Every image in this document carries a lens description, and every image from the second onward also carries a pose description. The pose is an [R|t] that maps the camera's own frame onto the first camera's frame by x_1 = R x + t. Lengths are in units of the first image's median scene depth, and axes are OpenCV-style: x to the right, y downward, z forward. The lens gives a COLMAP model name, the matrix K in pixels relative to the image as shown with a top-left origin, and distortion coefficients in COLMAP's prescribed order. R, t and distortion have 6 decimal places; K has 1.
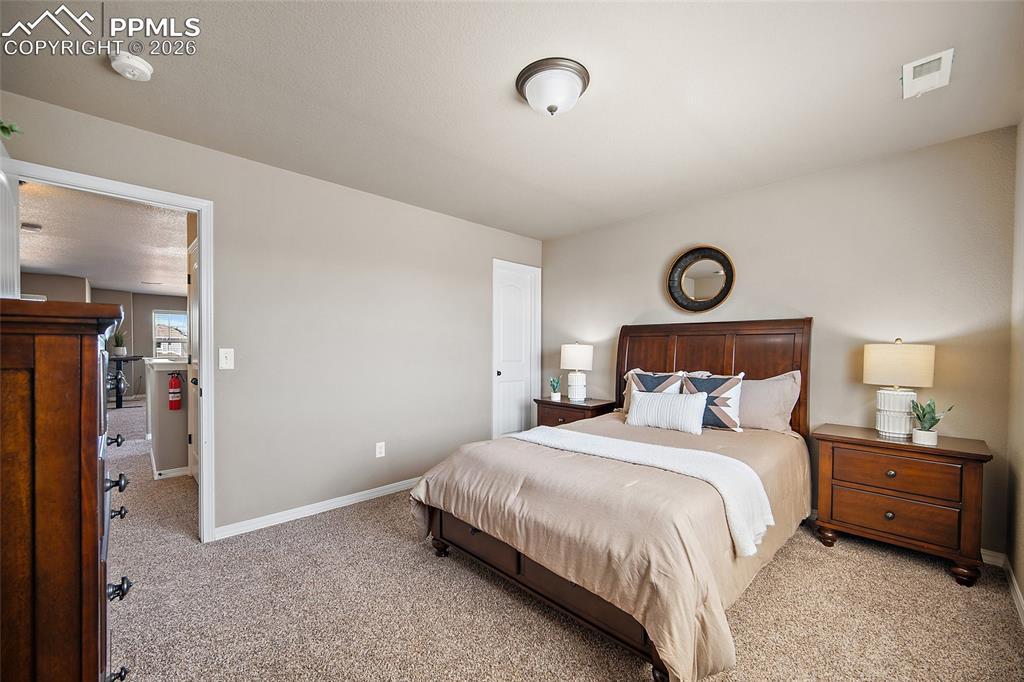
lens RADIAL K [[406.2, 0, 506.9], [0, 406.2, 344.5], [0, 0, 1]] dist [0.000064, 0.000280]
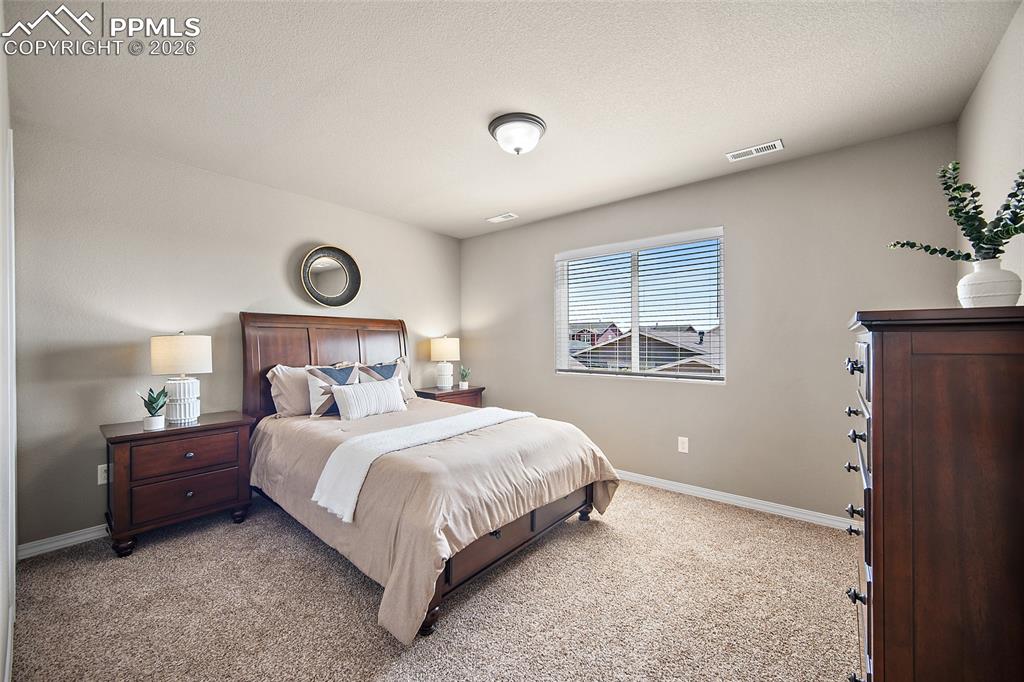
lens RADIAL K [[406.2, 0, 506.9], [0, 406.2, 344.5], [0, 0, 1]] dist [0.000064, 0.000280]
pose [[-0.116997, -0.004216, 0.993123, -0.963962], [-0.007477, 0.999966, 0.003364, 0.016302], [-0.993104, -0.007032, -0.117024, 1.035536]]
